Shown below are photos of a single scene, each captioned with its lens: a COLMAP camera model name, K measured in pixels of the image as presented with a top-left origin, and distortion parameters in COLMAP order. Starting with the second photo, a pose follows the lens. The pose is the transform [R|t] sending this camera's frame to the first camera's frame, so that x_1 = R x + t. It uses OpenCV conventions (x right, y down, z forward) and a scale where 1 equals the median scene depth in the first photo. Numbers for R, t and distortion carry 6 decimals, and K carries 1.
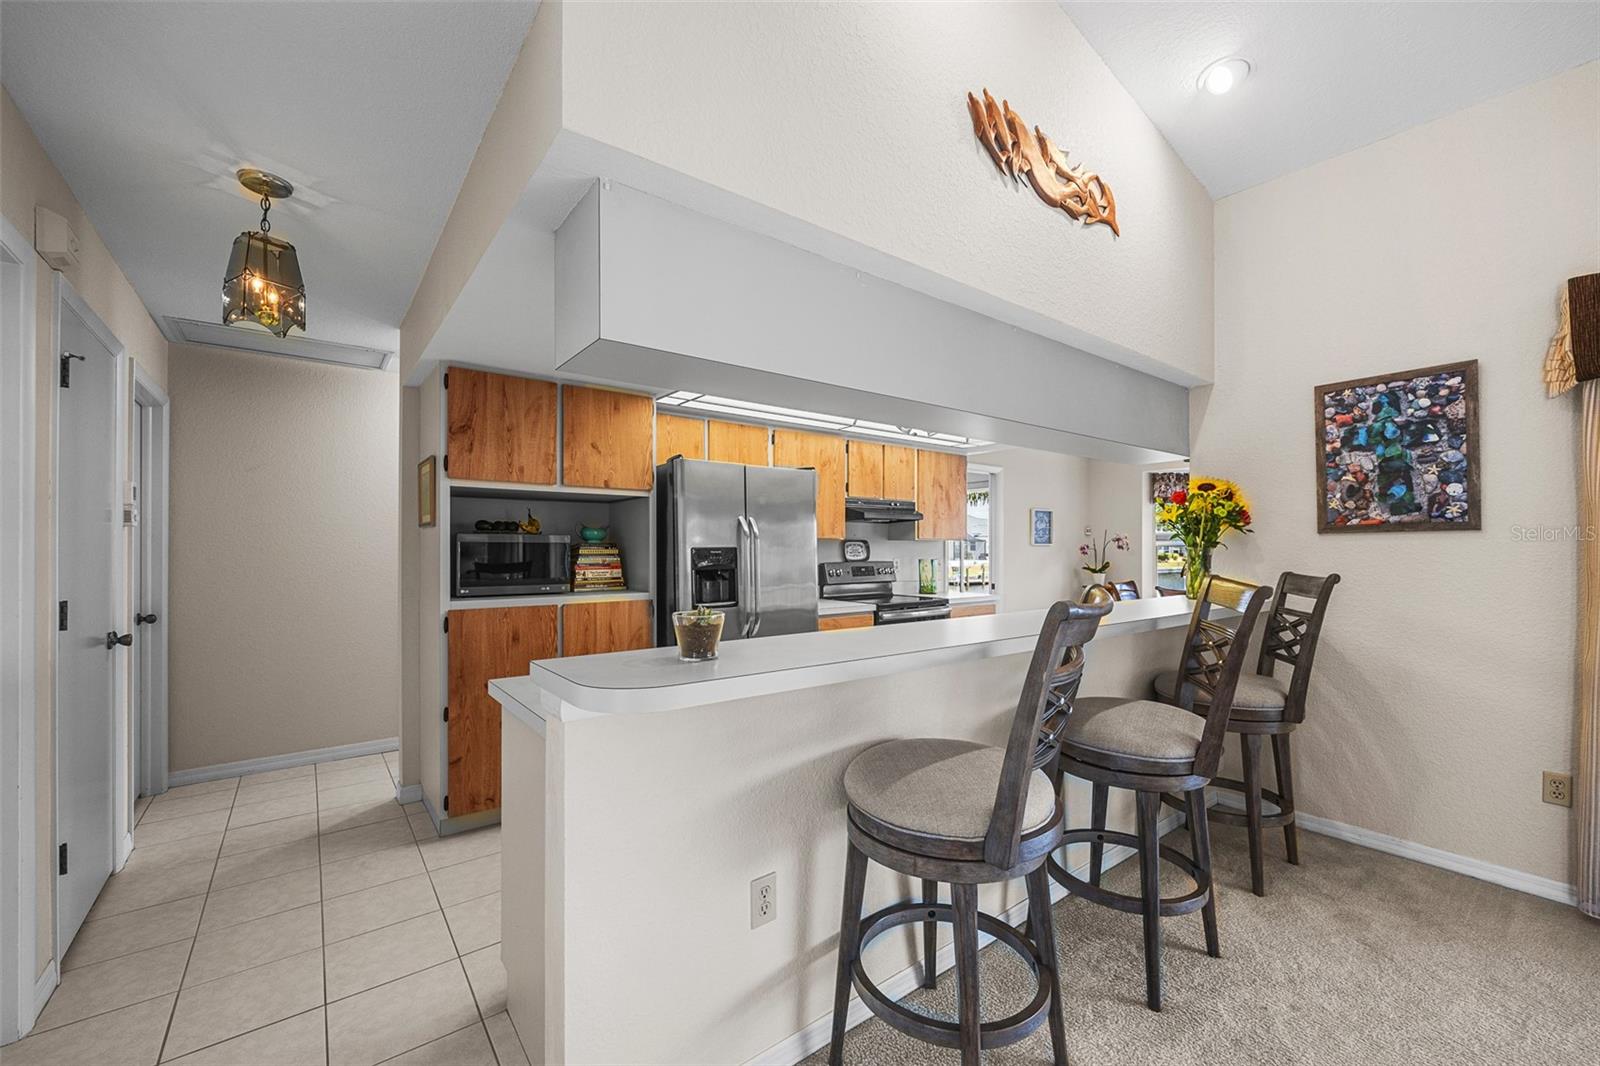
lens RADIAL K [[641.7, 0, 800.0], [0, 641.7, 533.0], [0, 0, 1]] dist [-0.000575, -0.000010]
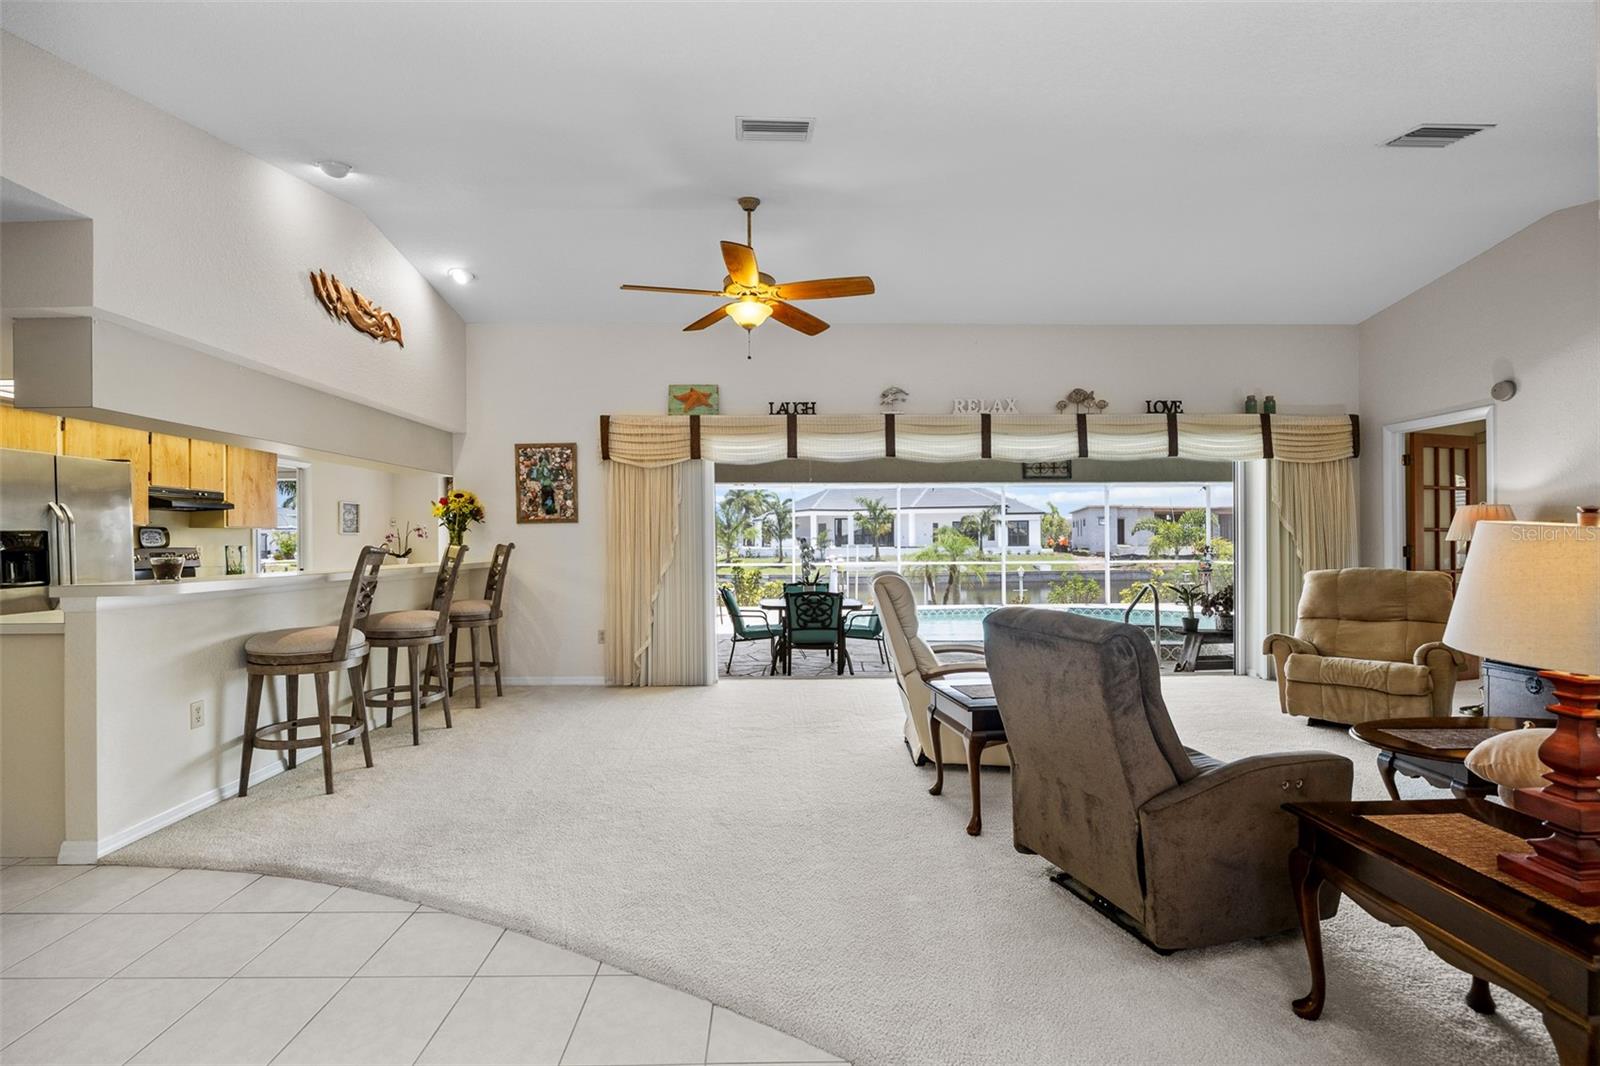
lens RADIAL K [[706.4, 0, 796.0], [0, 706.4, 547.2], [0, 0, 1]] dist [-0.014718, 0.000190]
pose [[0.595437, -0.014267, 0.803276, -0.370927], [-0.008761, 0.999668, 0.024249, 0.013322], [-0.803355, -0.021476, 0.595114, -0.917299]]
